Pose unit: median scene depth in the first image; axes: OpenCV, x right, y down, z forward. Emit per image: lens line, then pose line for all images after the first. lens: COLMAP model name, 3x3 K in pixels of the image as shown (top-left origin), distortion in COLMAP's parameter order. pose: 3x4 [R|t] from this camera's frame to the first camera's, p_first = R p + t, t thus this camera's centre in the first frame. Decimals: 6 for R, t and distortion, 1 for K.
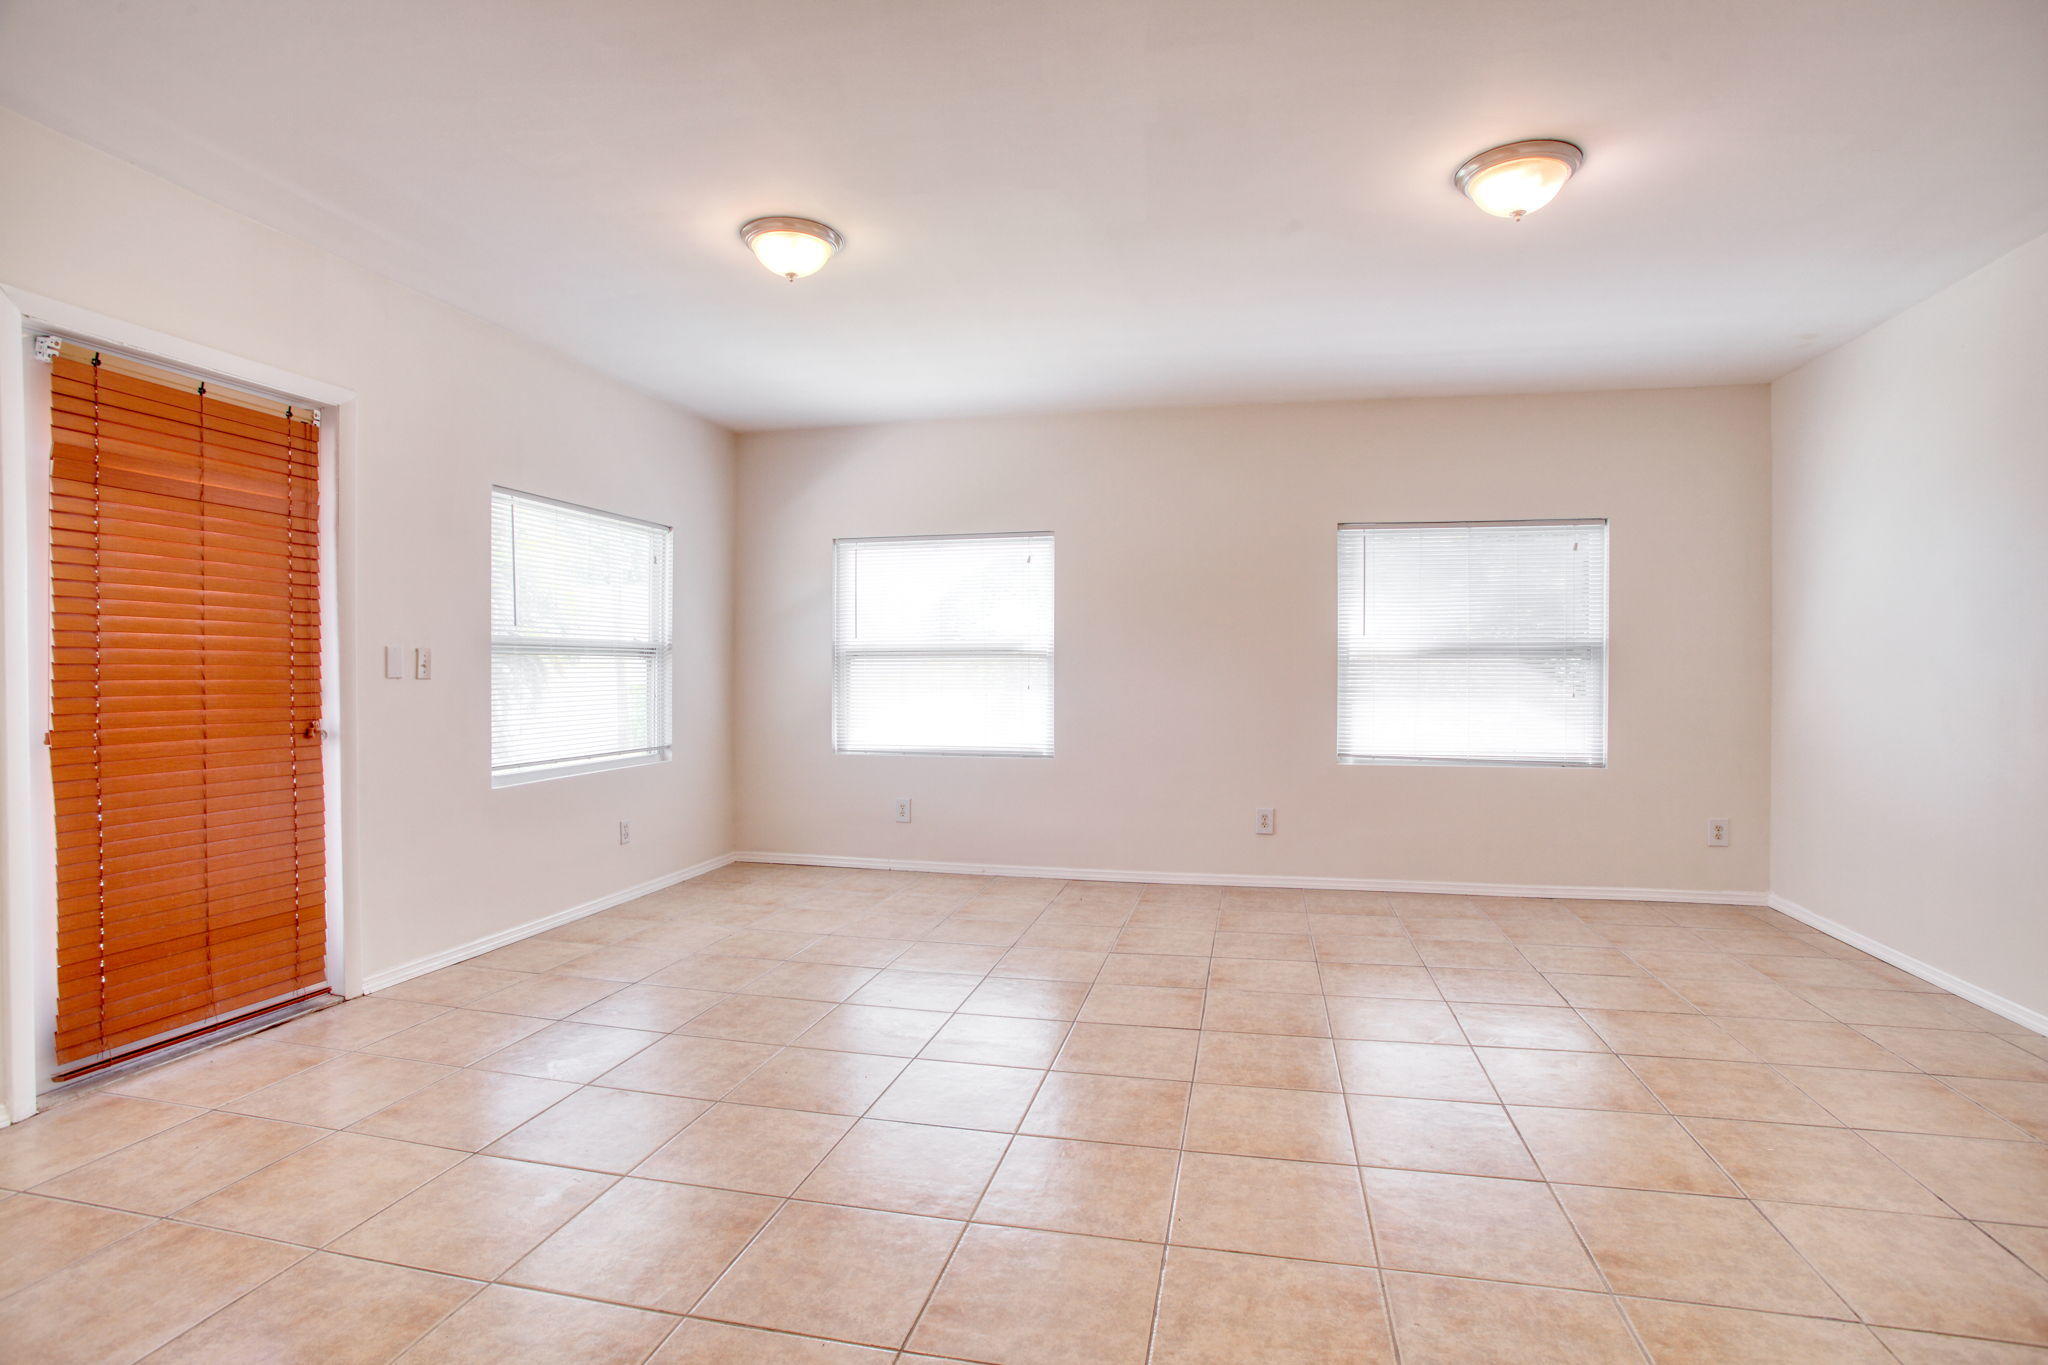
lens RADIAL K [[996.1, 0, 1028.9], [0, 996.1, 693.1], [0, 0, 1]] dist [-0.062656, 0.023302]
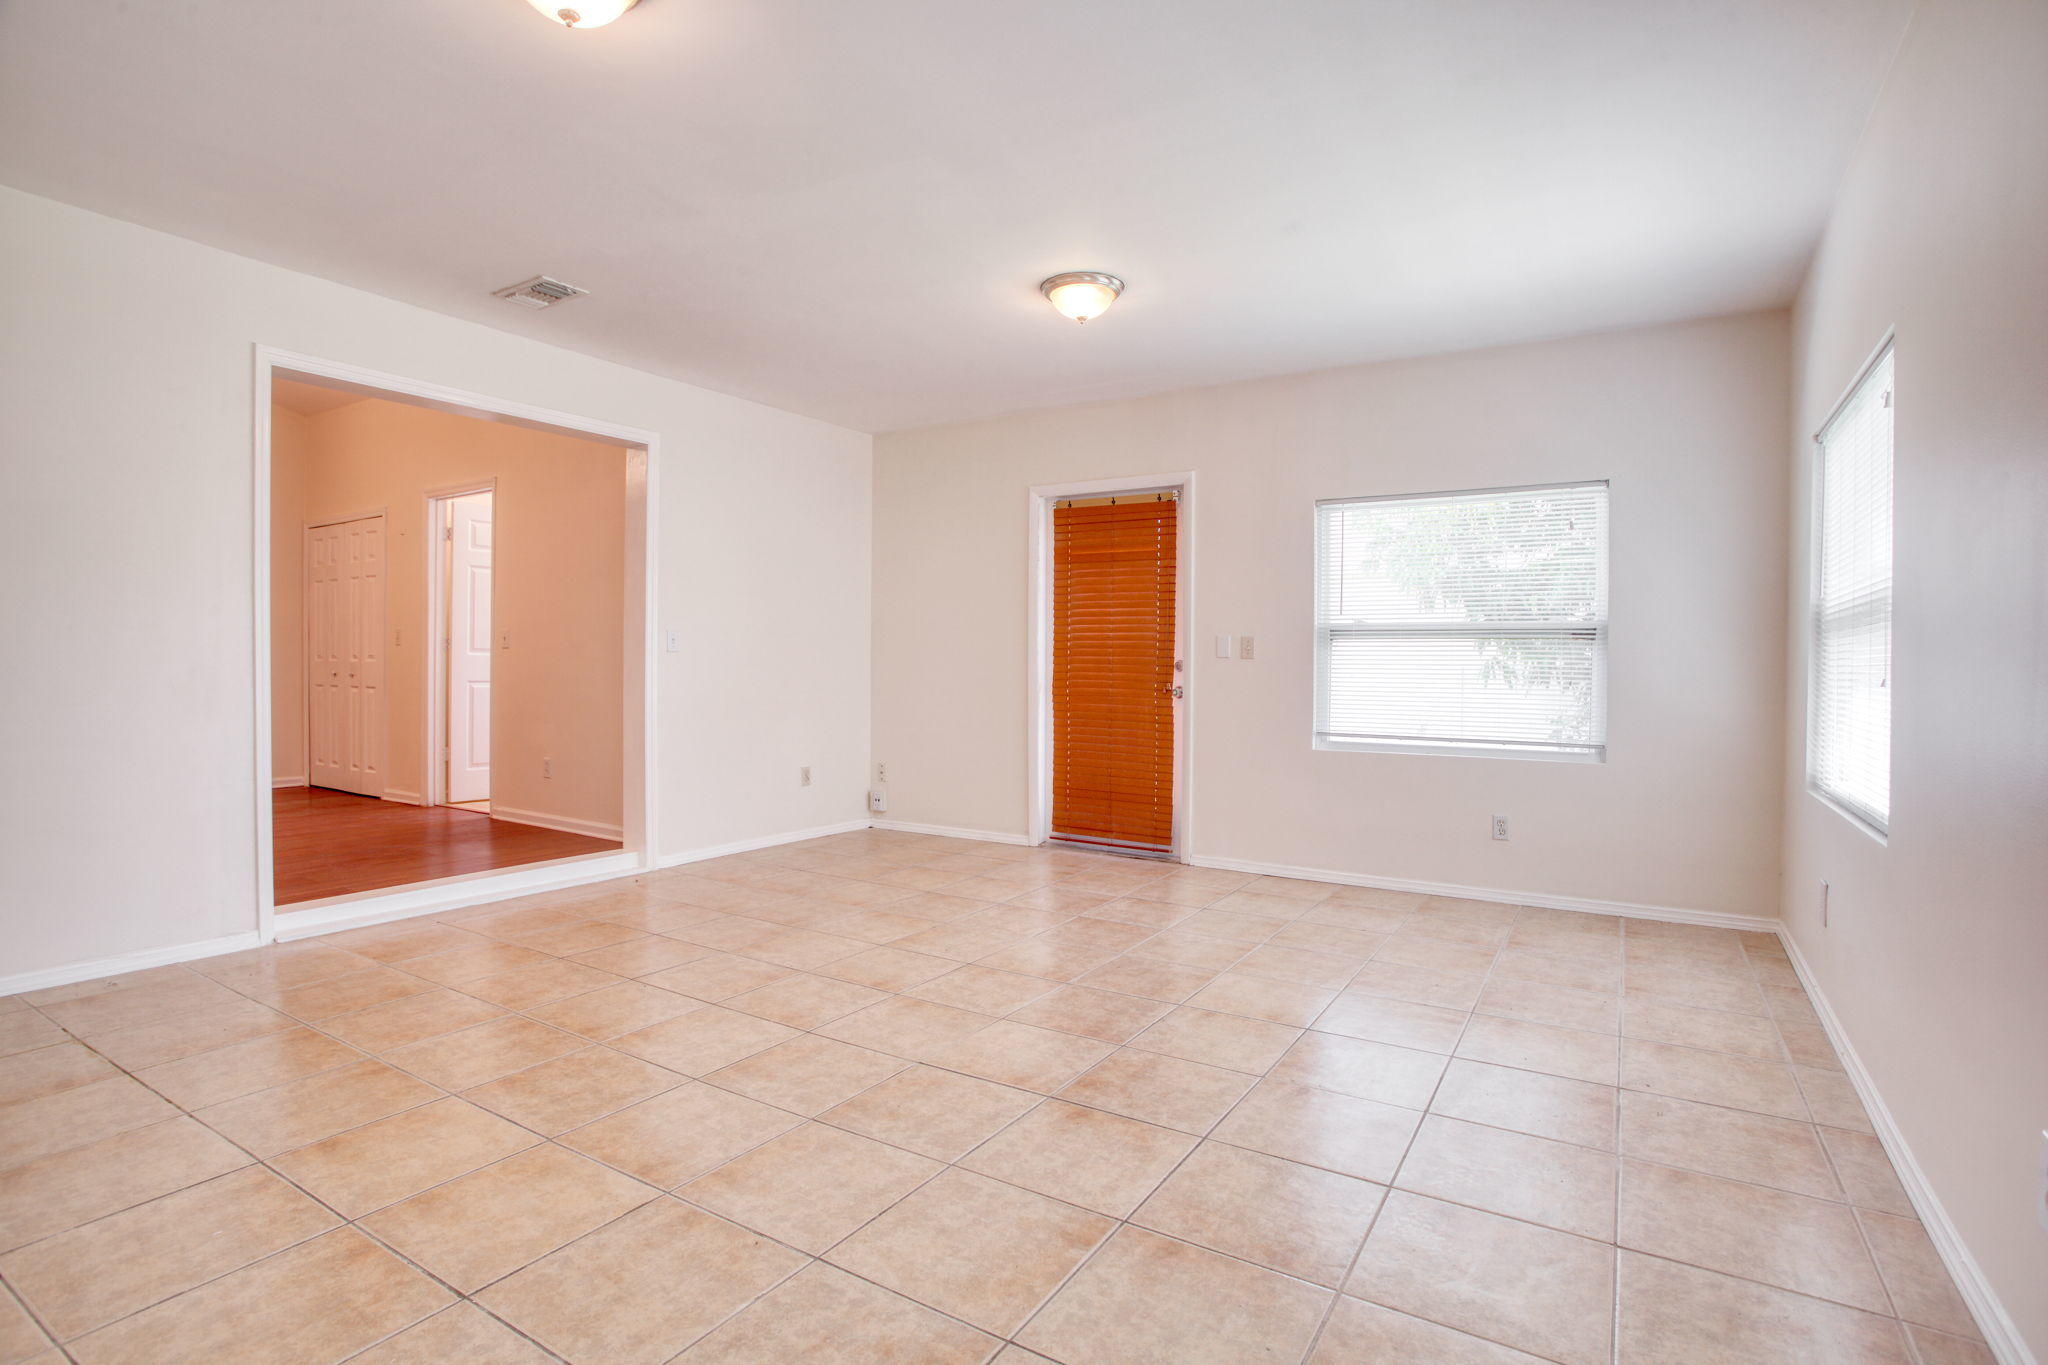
lens RADIAL K [[996.1, 0, 1015.4], [0, 996.1, 679.0], [0, 0, 1]] dist [-0.062656, 0.023302]
pose [[-0.338775, 0.007990, -0.940833, 0.927389], [-0.031480, 0.999308, 0.019822, -0.002637], [0.940341, 0.036333, -0.338289, 1.343955]]
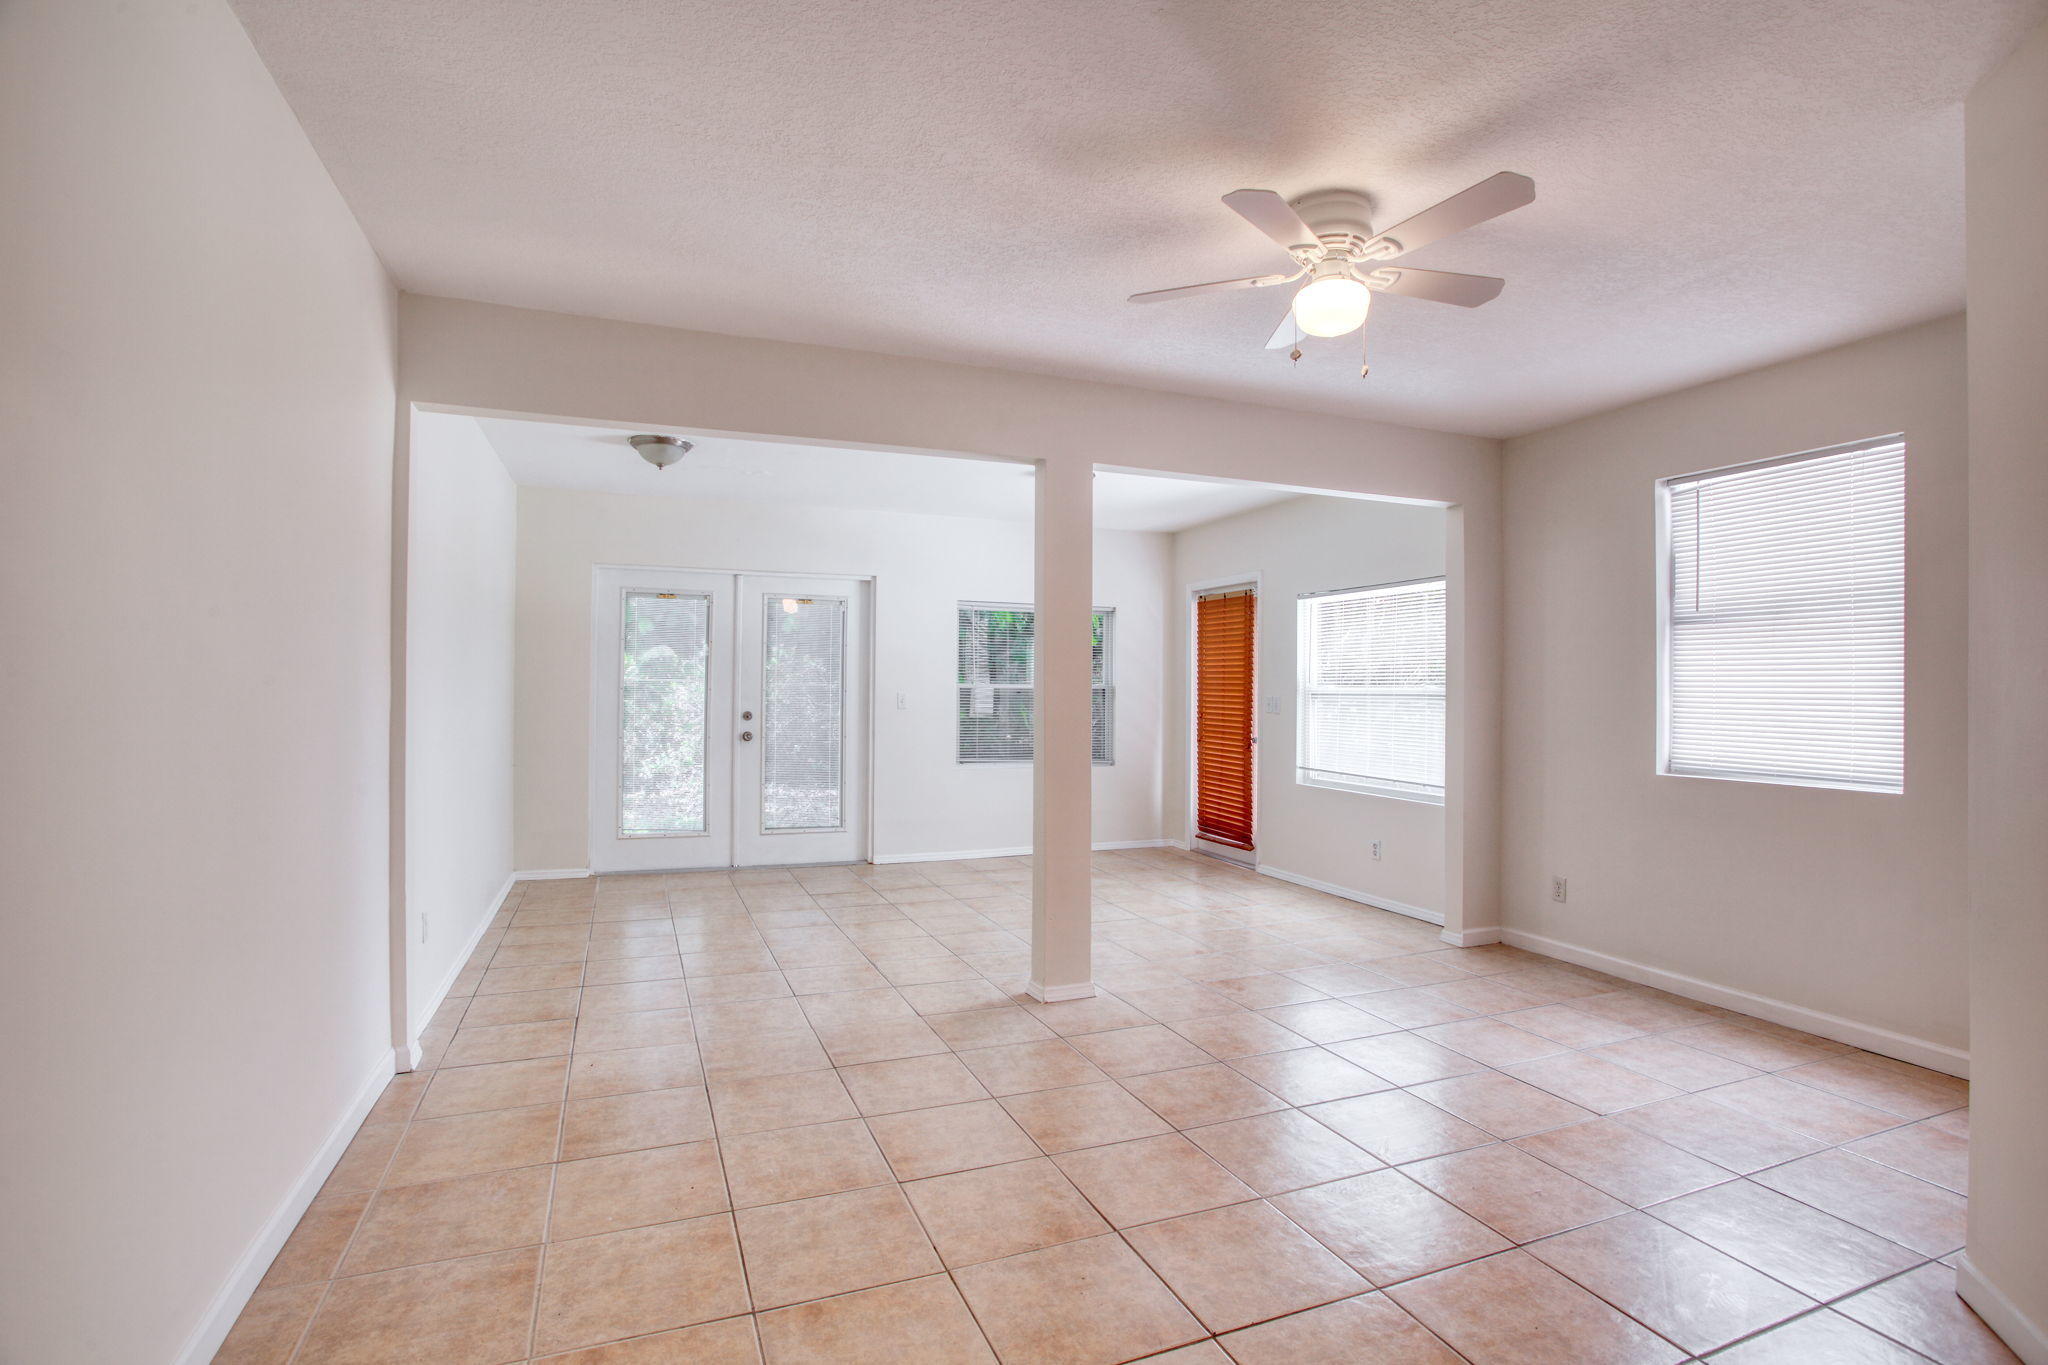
lens RADIAL K [[996.1, 0, 1026.1], [0, 996.1, 681.1], [0, 0, 1]] dist [-0.062656, 0.023302]
pose [[-0.834845, -0.007799, -0.550430, 0.948102], [-0.019495, 0.999691, 0.015404, -0.102060], [0.550140, 0.023591, -0.834739, 2.651826]]
